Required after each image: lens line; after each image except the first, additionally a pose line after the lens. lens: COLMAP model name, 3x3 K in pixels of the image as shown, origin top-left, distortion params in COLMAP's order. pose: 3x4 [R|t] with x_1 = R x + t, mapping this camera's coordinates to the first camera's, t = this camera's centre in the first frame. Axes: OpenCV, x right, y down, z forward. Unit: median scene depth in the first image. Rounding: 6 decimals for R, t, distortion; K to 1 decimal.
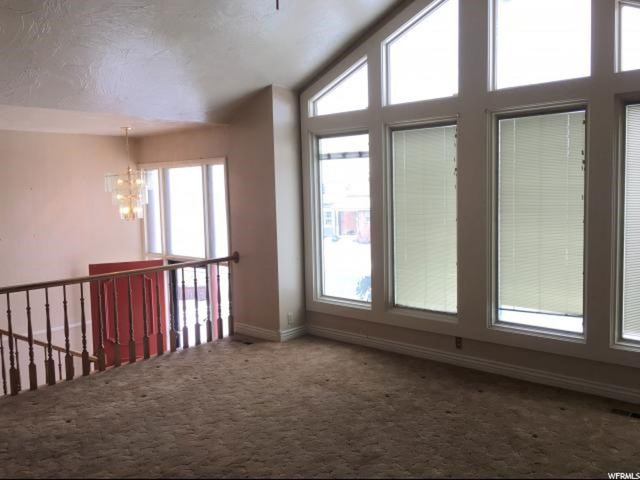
lens RADIAL K [[594.1, 0, 343.3], [0, 594.1, 239.4], [0, 0, 1]] dist [0.001815, -0.001376]
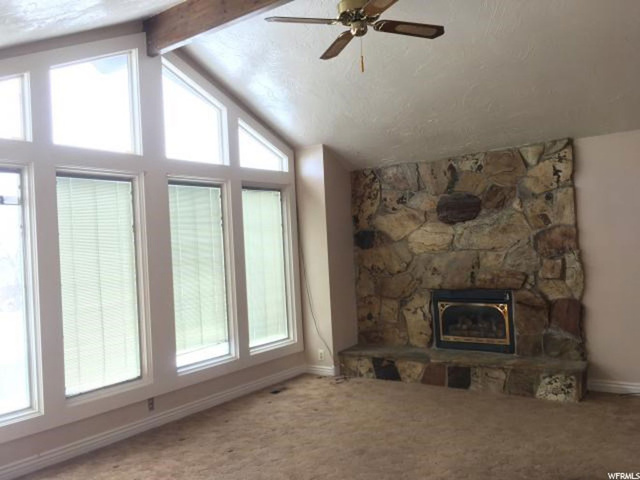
lens RADIAL K [[594.1, 0, 343.3], [0, 594.1, 239.4], [0, 0, 1]] dist [0.001815, -0.001376]
pose [[-0.188808, 0.020033, 0.981810, -0.817348], [0.120220, 0.992743, 0.002863, -0.058310], [-0.974627, 0.118574, -0.189846, 0.835453]]
